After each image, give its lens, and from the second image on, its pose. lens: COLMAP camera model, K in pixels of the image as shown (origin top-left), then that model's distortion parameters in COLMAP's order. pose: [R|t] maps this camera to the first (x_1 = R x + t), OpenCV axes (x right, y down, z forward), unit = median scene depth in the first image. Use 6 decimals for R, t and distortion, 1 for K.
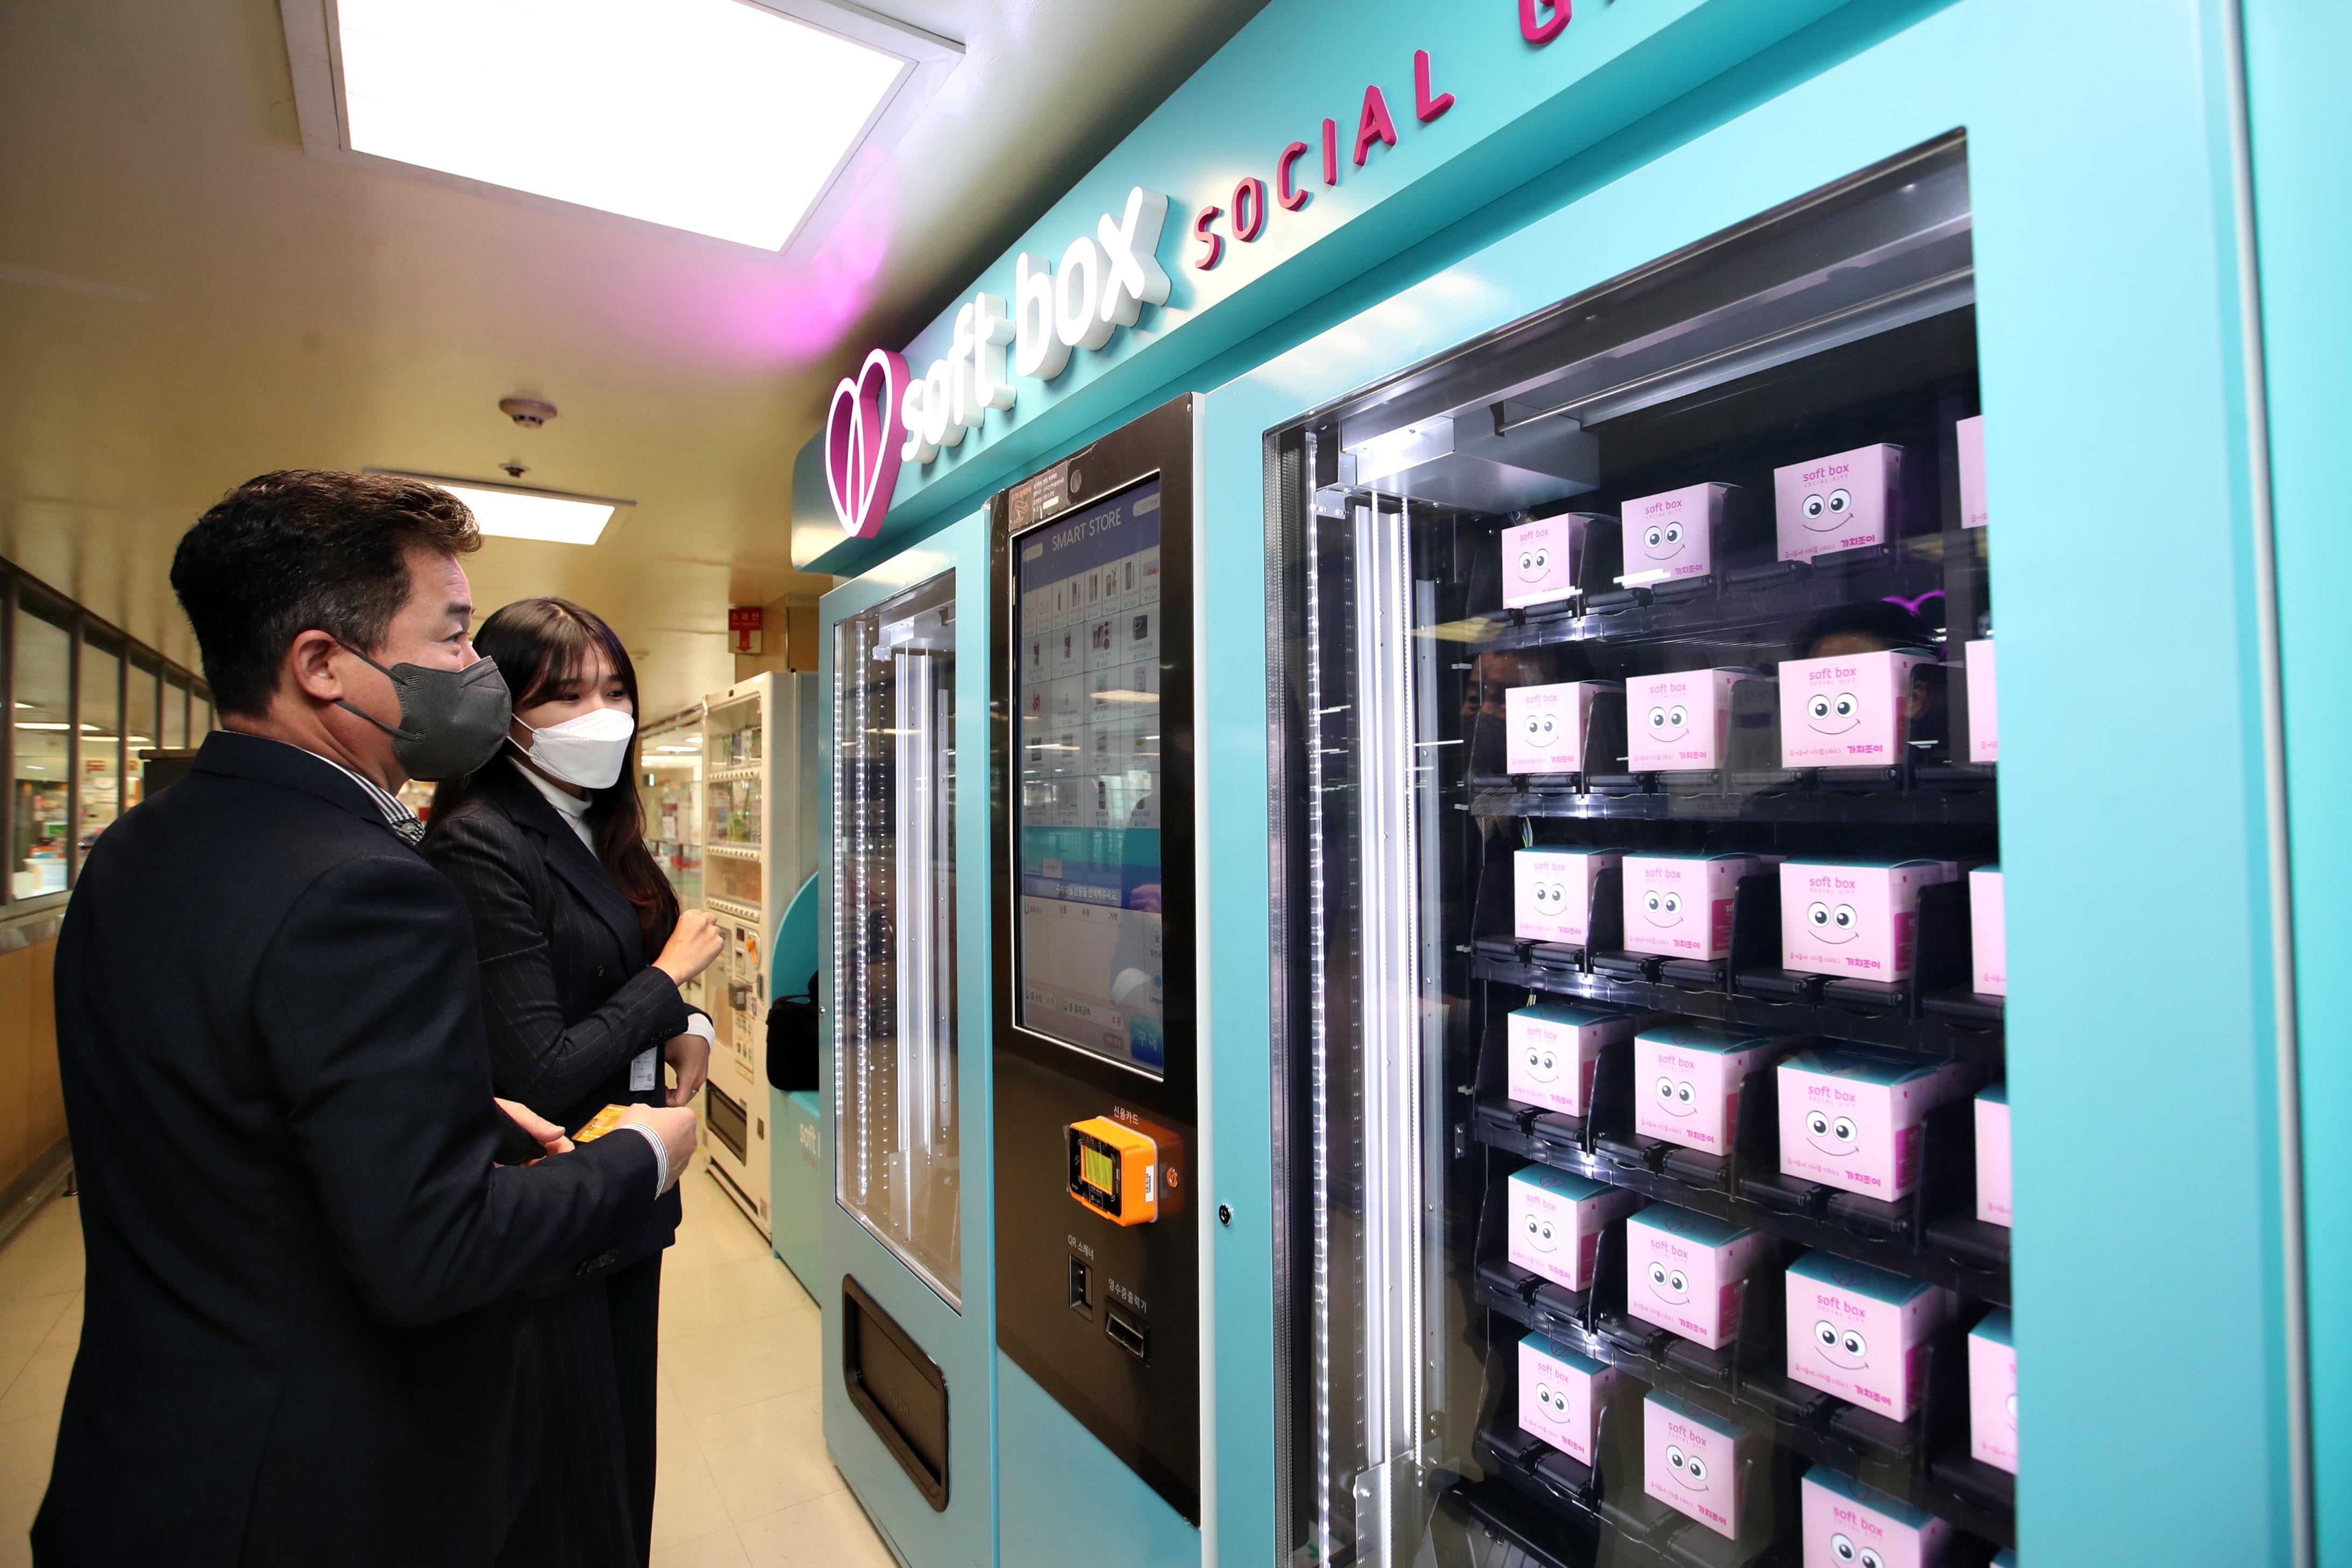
lens RADIAL K [[1147.7, 0, 1200.5], [0, 1147.7, 761.6], [0, 0, 1]] dist [-0.078472, 0.055473]
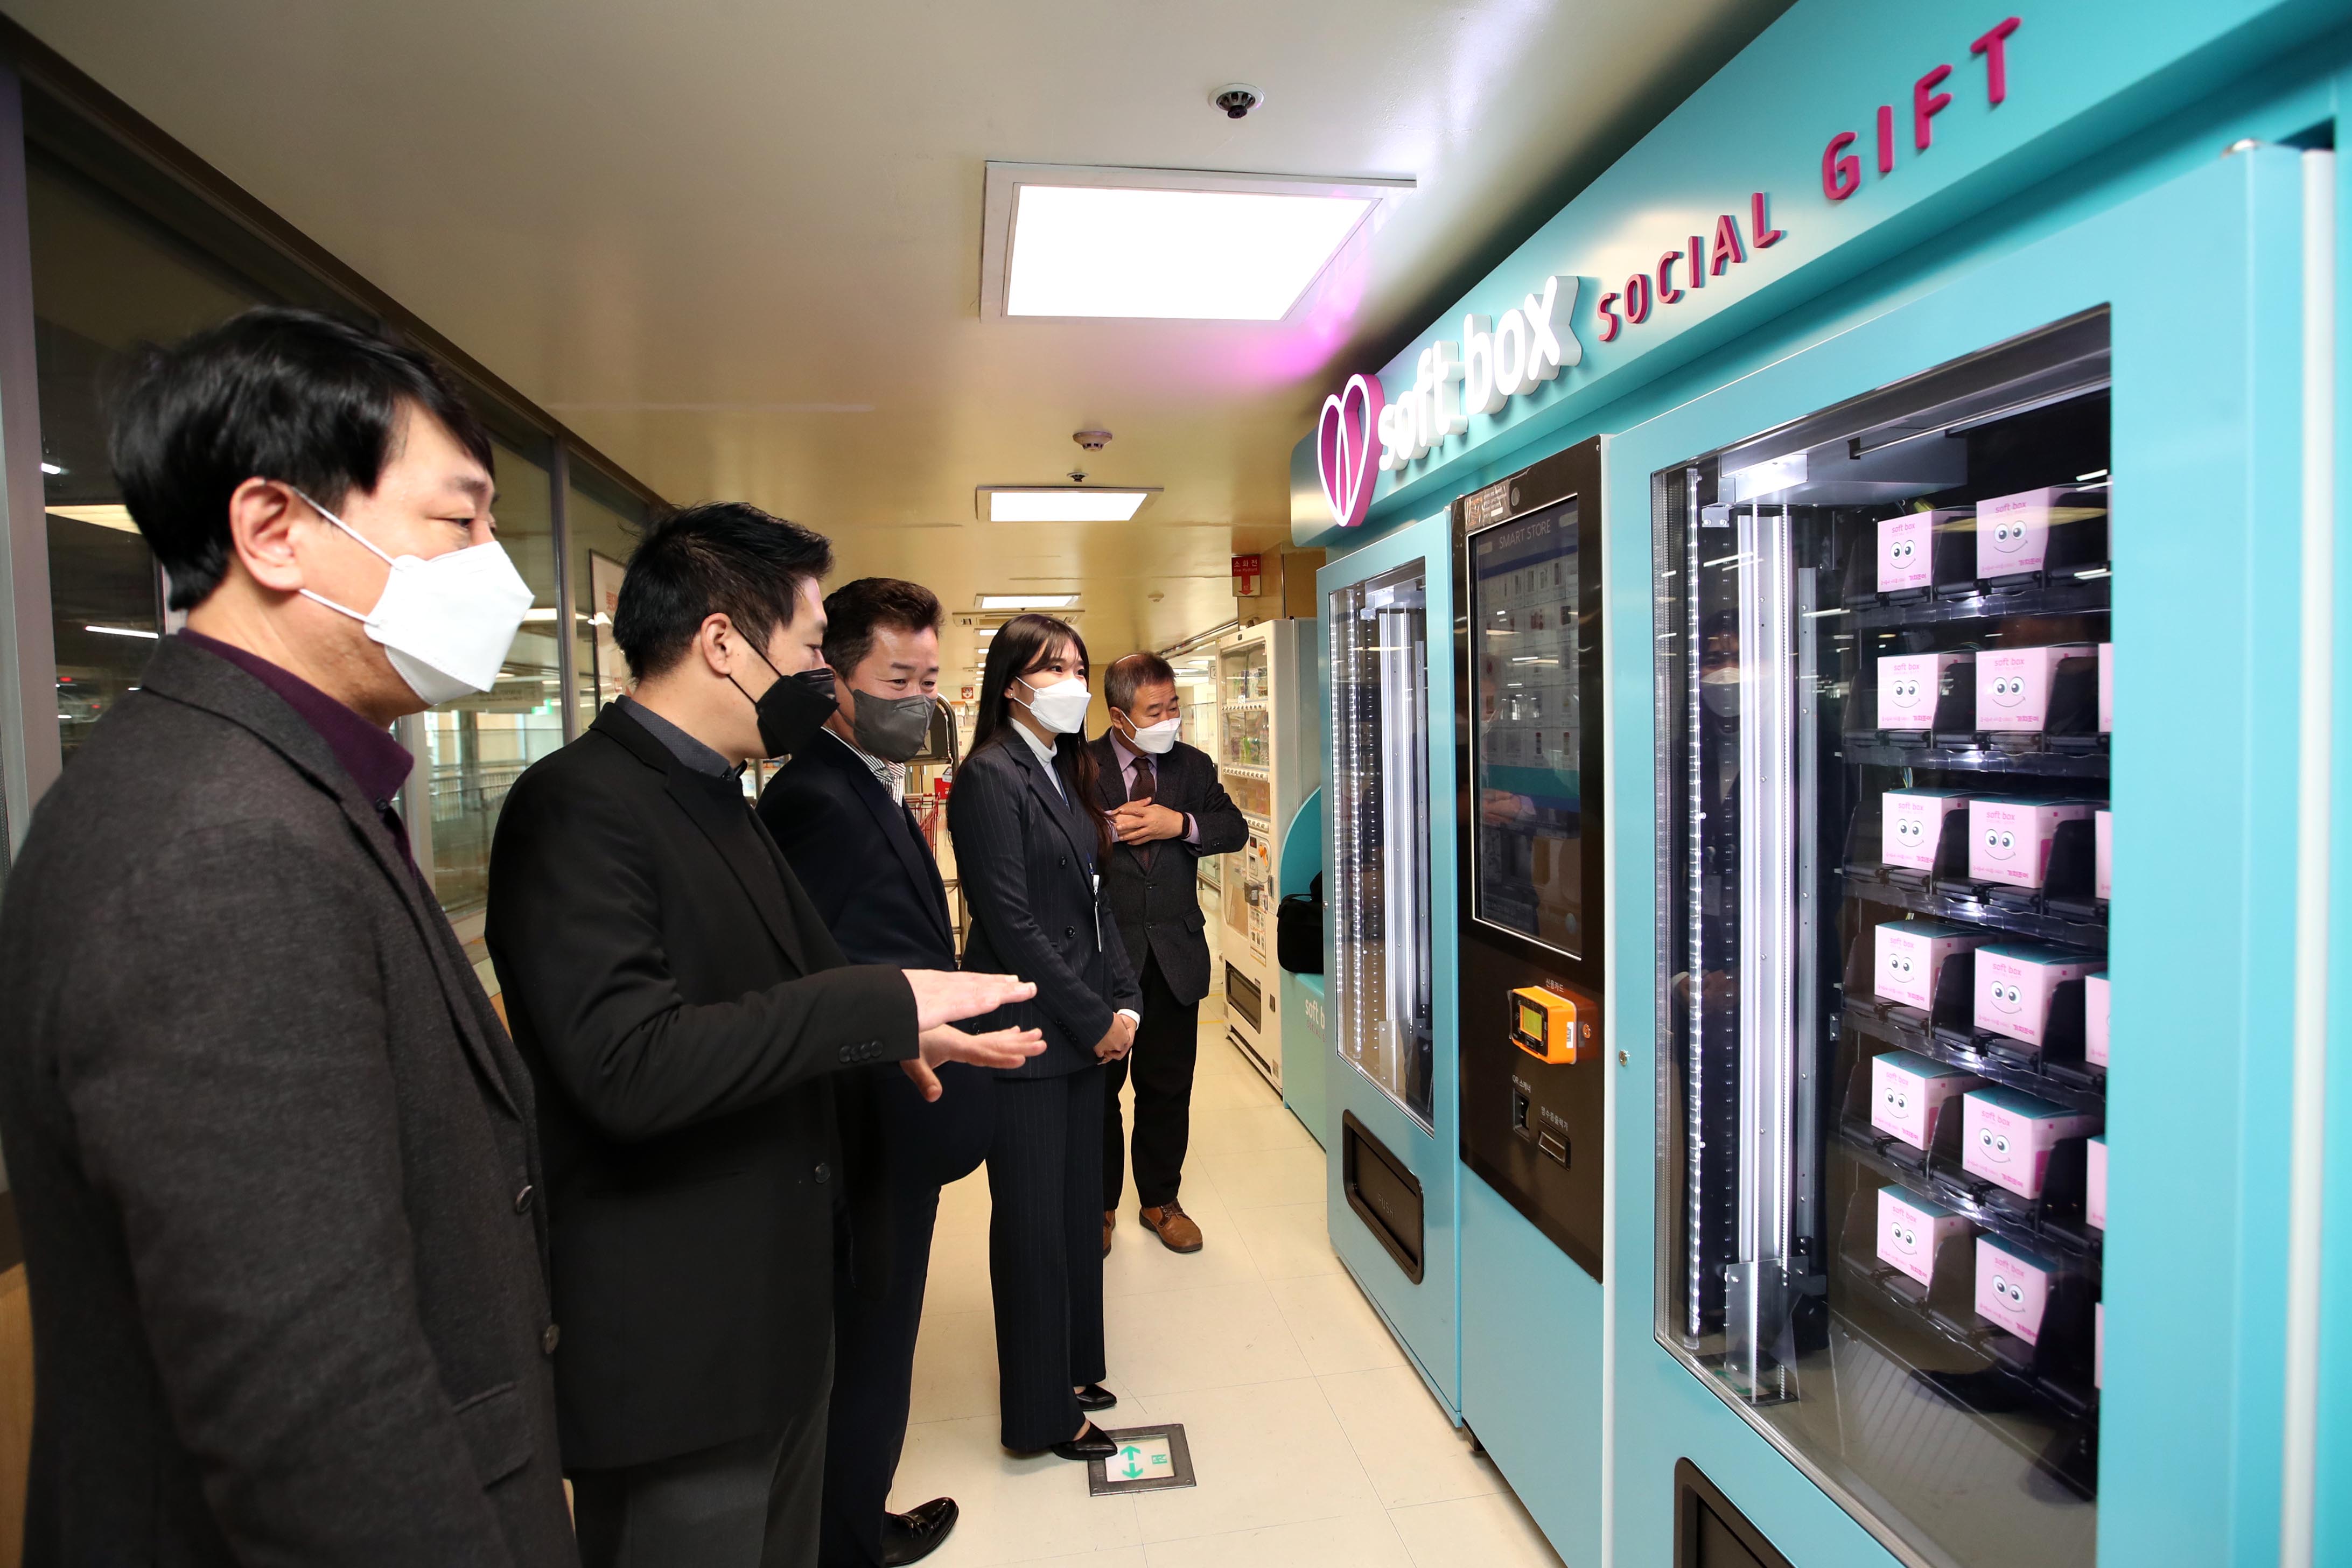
lens RADIAL K [[1188.1, 0, 1143.9], [0, 1188.1, 774.3], [0, 0, 1]] dist [-0.057511, 0.028499]
pose [[0.896761, 0.005952, -0.442474, 0.109069], [0.033703, 0.996087, 0.081704, -0.062221], [0.441229, -0.088181, 0.893051, -0.408265]]
